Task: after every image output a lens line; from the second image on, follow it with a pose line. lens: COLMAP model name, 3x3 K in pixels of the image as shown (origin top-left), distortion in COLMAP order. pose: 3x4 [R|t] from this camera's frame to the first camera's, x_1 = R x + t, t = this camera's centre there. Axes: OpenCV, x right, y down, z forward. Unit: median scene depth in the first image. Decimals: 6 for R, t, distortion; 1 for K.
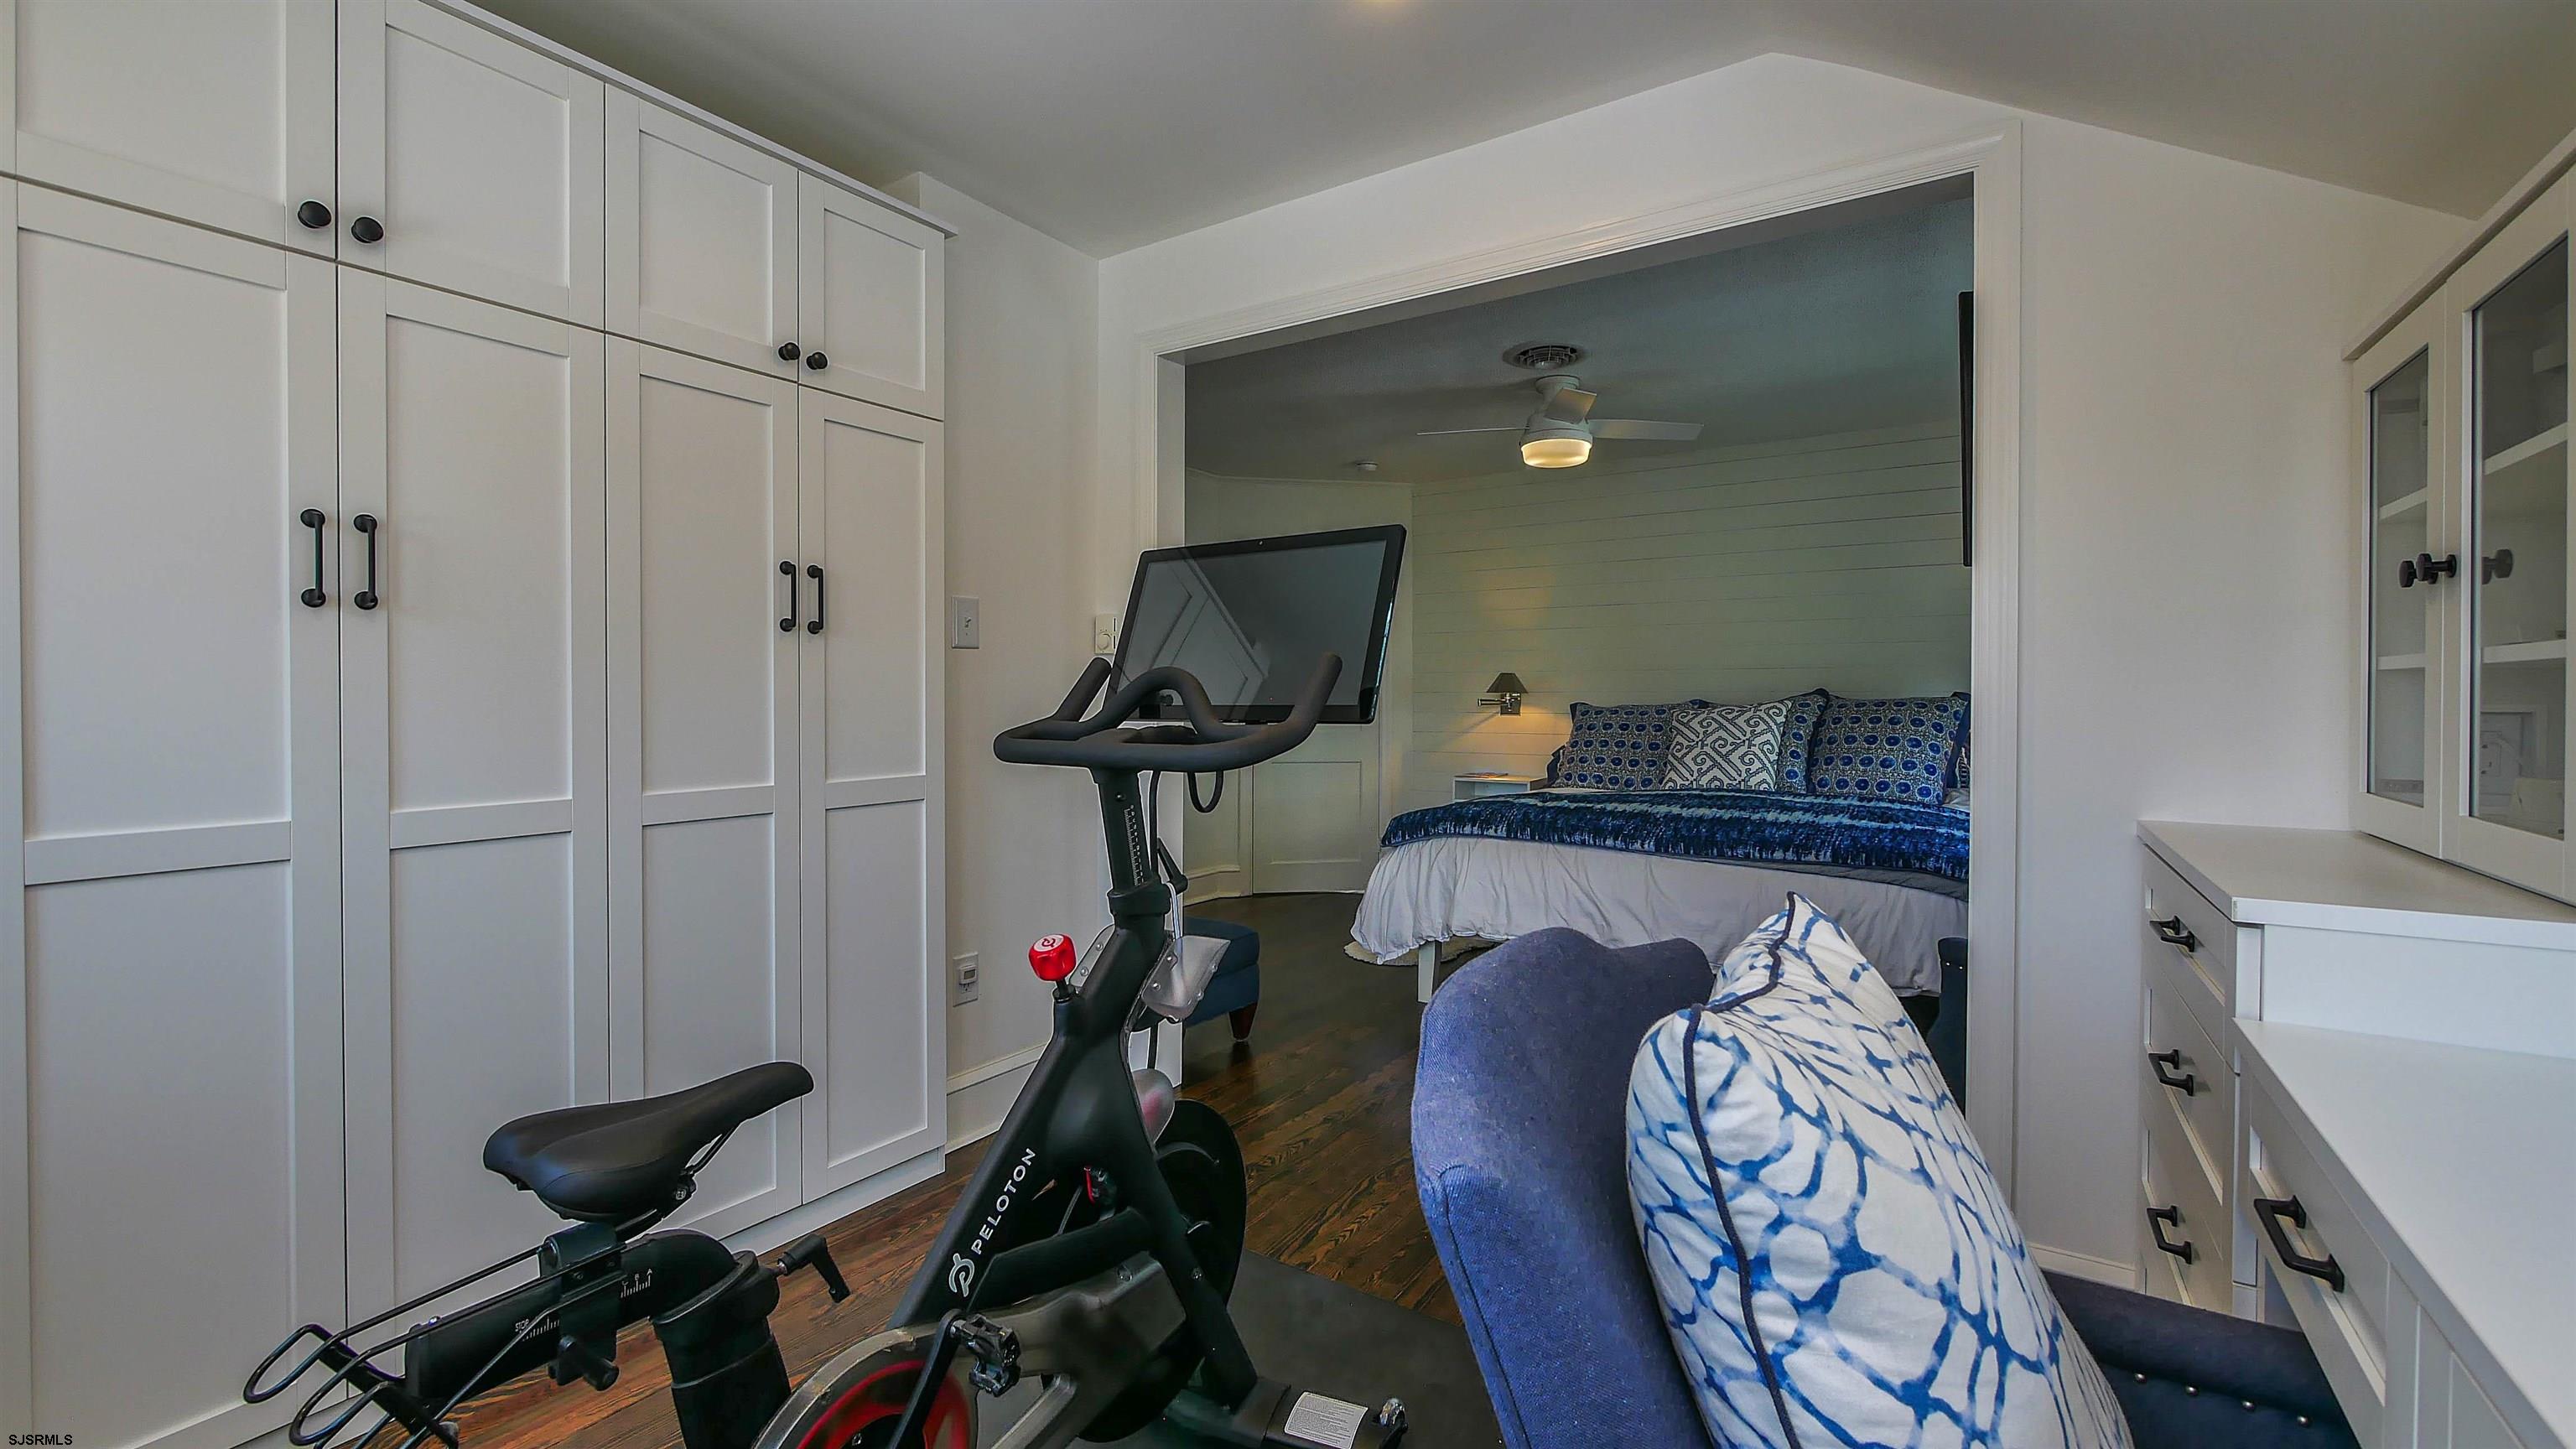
lens RADIAL K [[1063.5, 0, 1283.3], [0, 1063.5, 703.6], [0, 0, 1]] dist [-0.005488, 0.000033]
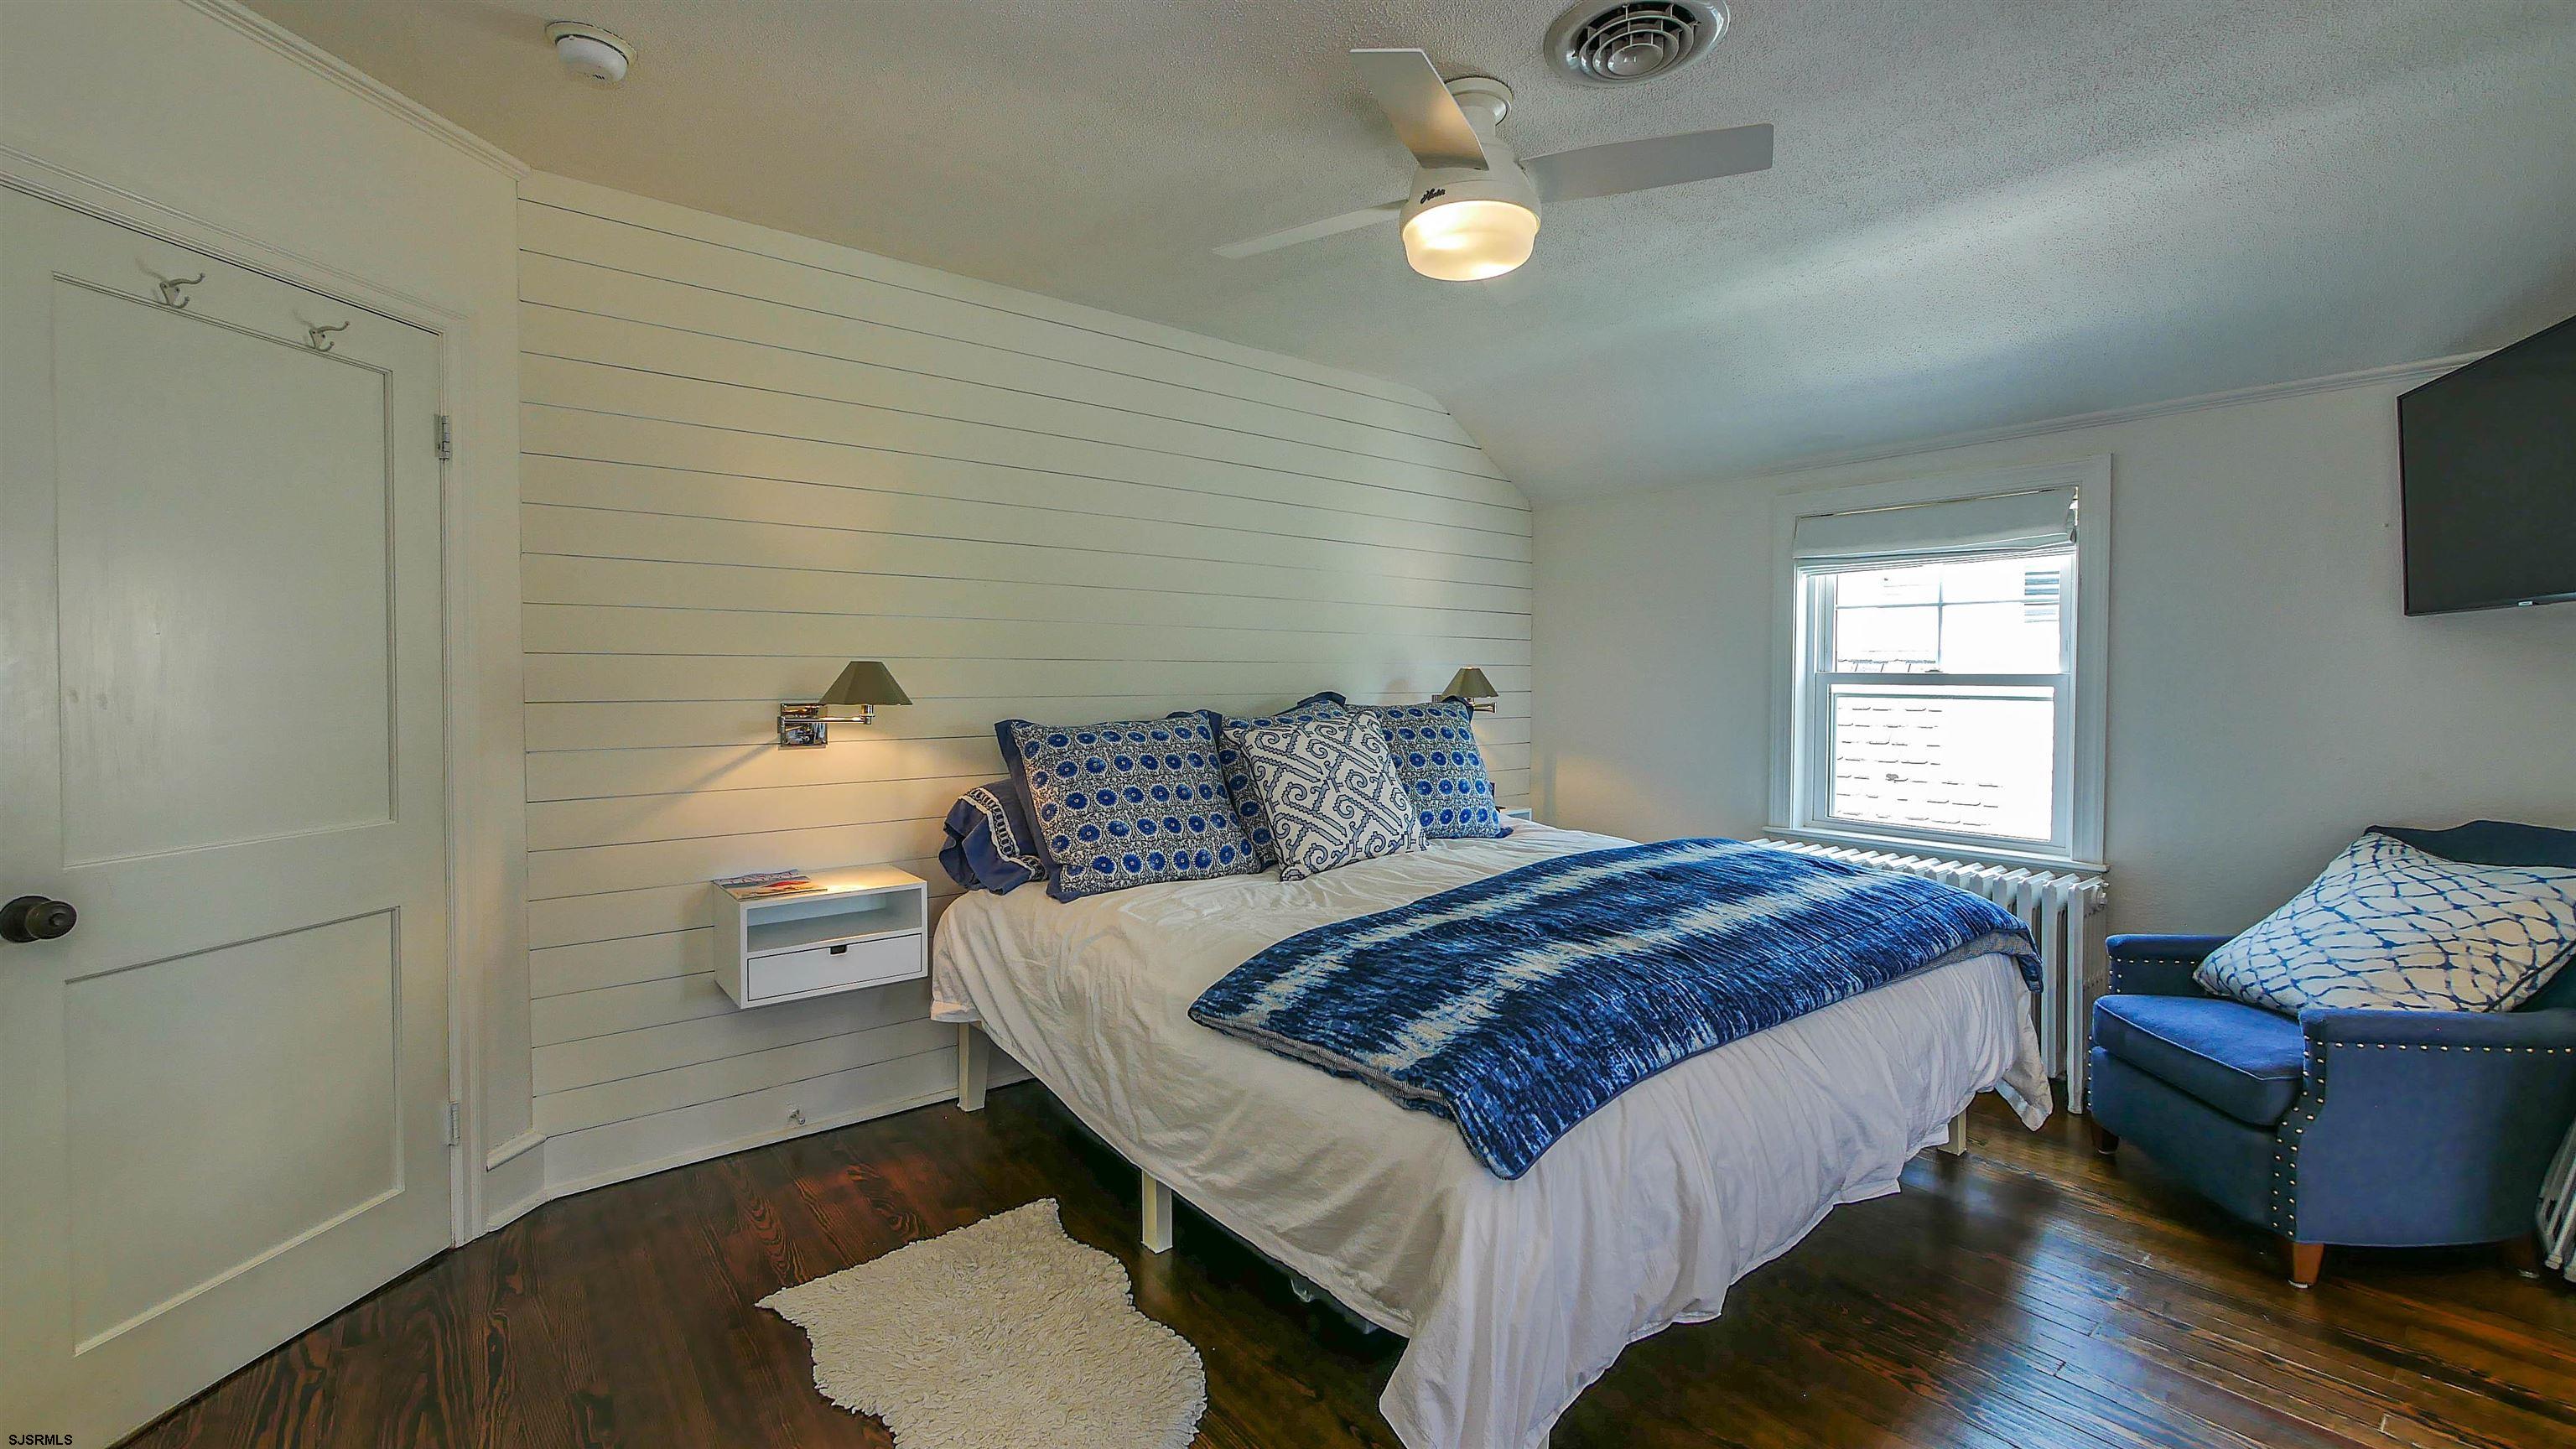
lens RADIAL K [[1063.5, 0, 1283.3], [0, 1063.5, 703.6], [0, 0, 1]] dist [-0.005488, 0.000033]
pose [[0.290490, -0.026177, 0.956520, -0.228937], [0.004756, 0.999653, 0.025913, -0.027284], [-0.956866, -0.002978, 0.290514, 0.849292]]
